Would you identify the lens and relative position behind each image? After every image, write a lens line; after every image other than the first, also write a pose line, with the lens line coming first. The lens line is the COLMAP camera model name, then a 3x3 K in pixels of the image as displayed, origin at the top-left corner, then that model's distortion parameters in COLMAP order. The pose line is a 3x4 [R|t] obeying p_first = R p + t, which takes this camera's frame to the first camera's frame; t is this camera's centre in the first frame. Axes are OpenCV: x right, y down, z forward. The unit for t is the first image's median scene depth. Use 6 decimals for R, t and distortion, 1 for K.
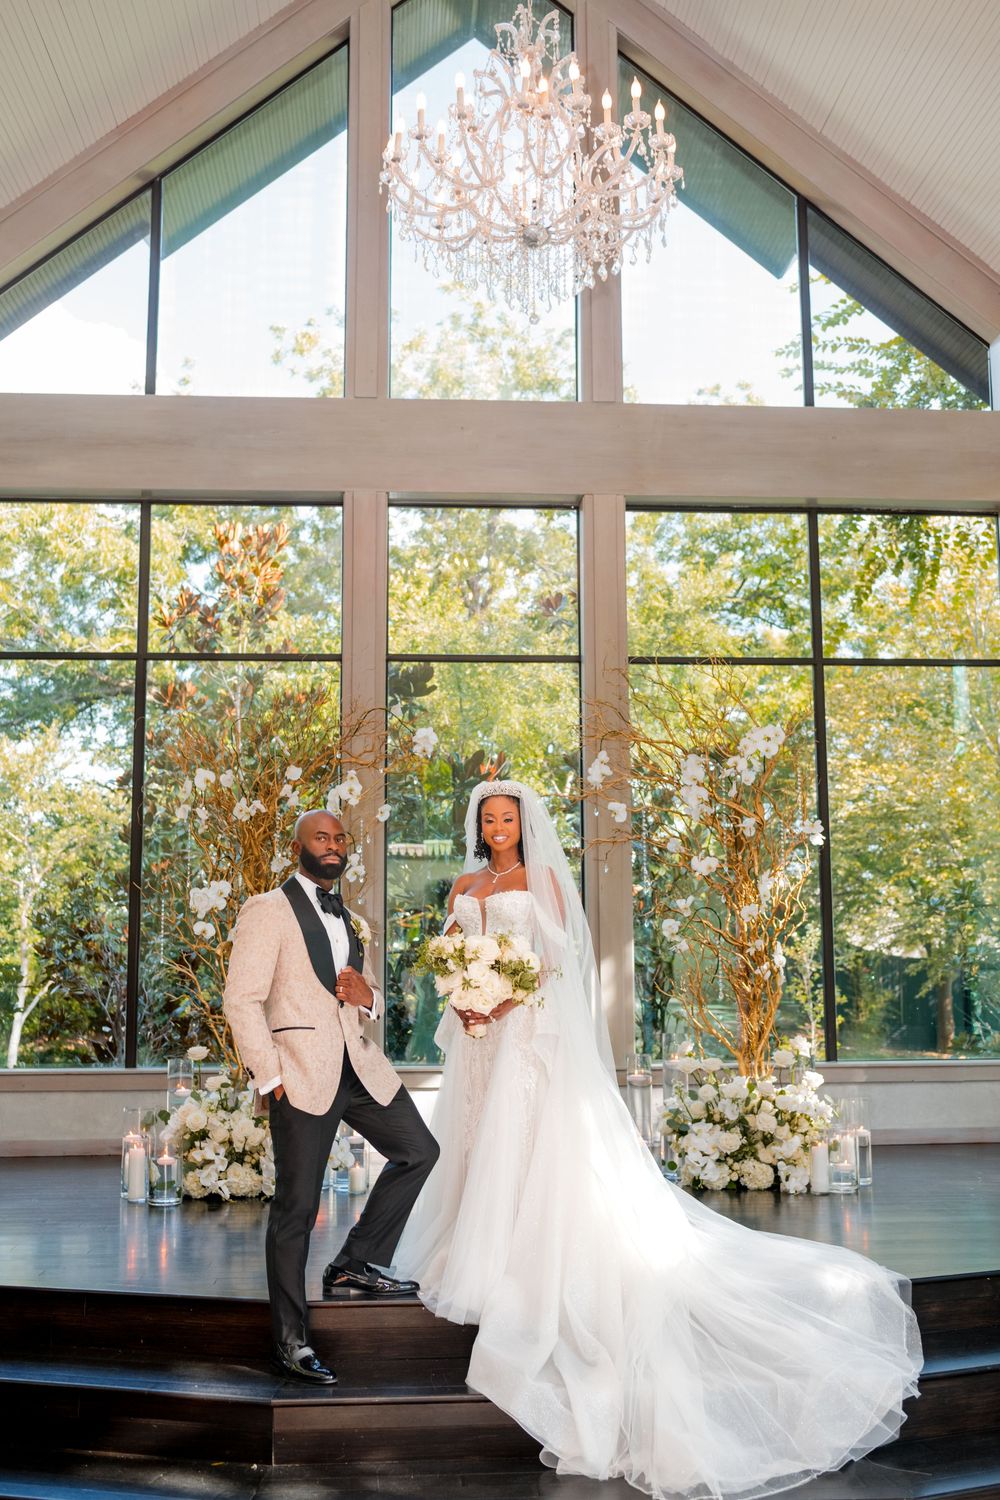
lens RADIAL K [[1498.0, 0, 498.8], [0, 1498.0, 753.5], [0, 0, 1]] dist [-0.035246, 0.040033]
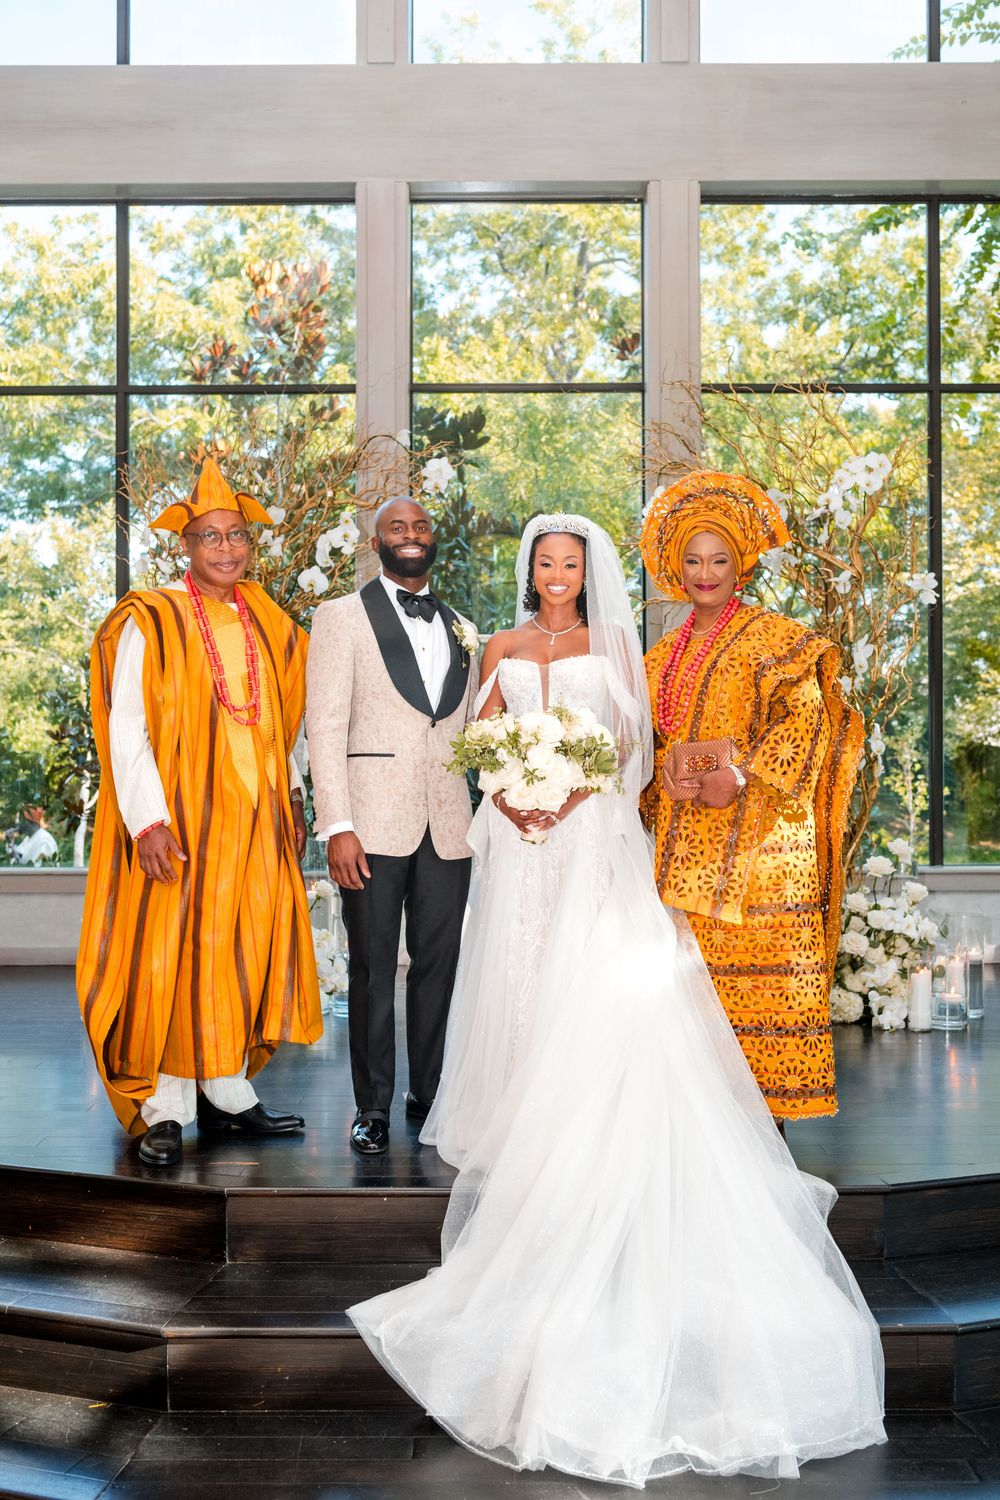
lens RADIAL K [[1447.8, 0, 500.8], [0, 1447.8, 739.8], [0, 0, 1]] dist [-0.019148, 0.017001]
pose [[0.997419, 0.003226, -0.071726, 0.040375], [0.006103, 0.991565, 0.129468, 0.031868], [0.071538, -0.129571, 0.988986, 0.211003]]
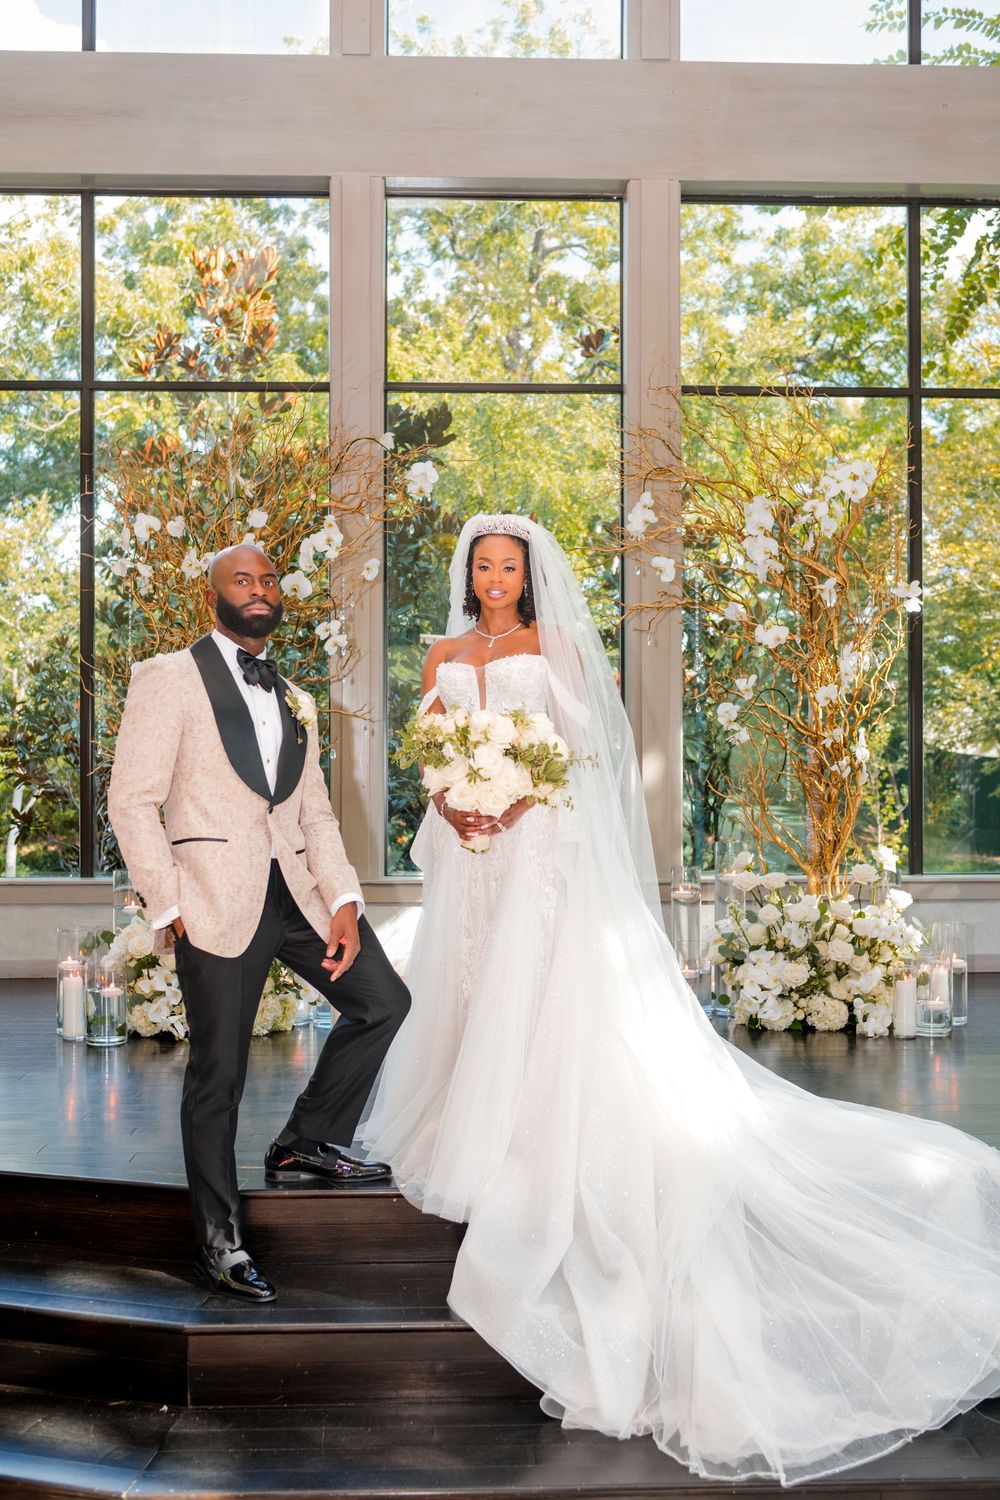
lens RADIAL K [[1536.2, 0, 500.0], [0, 1536.2, 750.0], [0, 0, 1]] dist [-0.032612, 0.031938]
pose [[0.999456, 0.004239, -0.032707, 0.019111], [0.000103, 0.991300, 0.131622, 0.026807], [0.032980, -0.131554, 0.990760, 0.172056]]
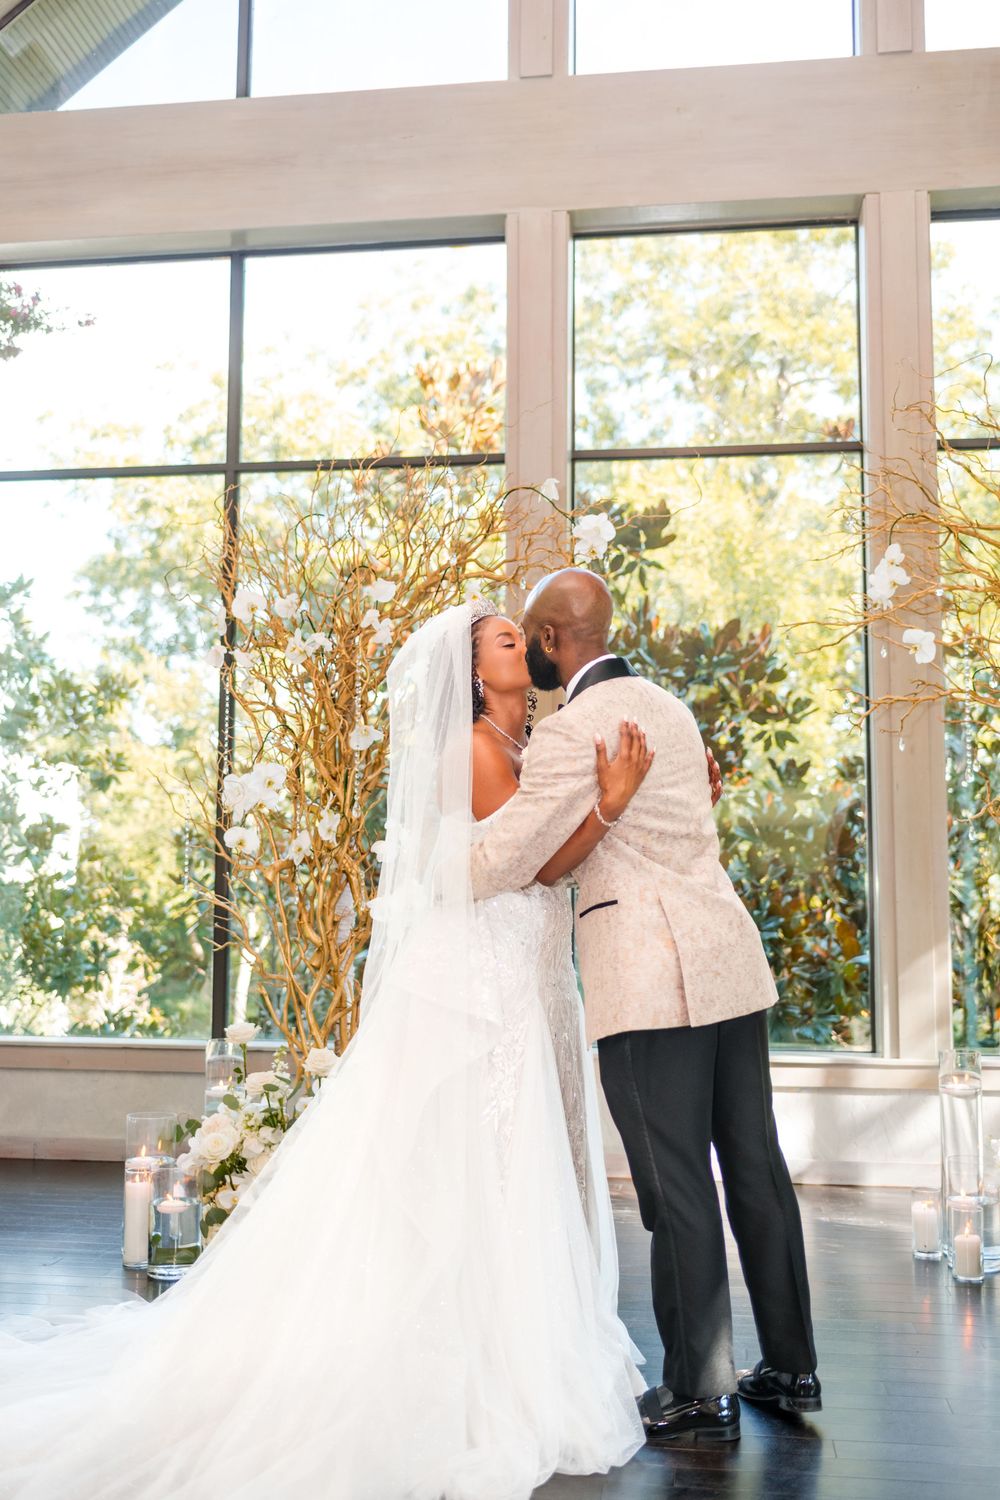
lens RADIAL K [[1454.4, 0, 502.5], [0, 1454.4, 725.0], [0, 0, 1]] dist [-0.007103, 0.004884]
pose [[0.978169, -0.011959, -0.207469, 0.036583], [0.015041, 0.999799, 0.013281, 0.060156], [0.207268, -0.016112, 0.978152, 0.402055]]
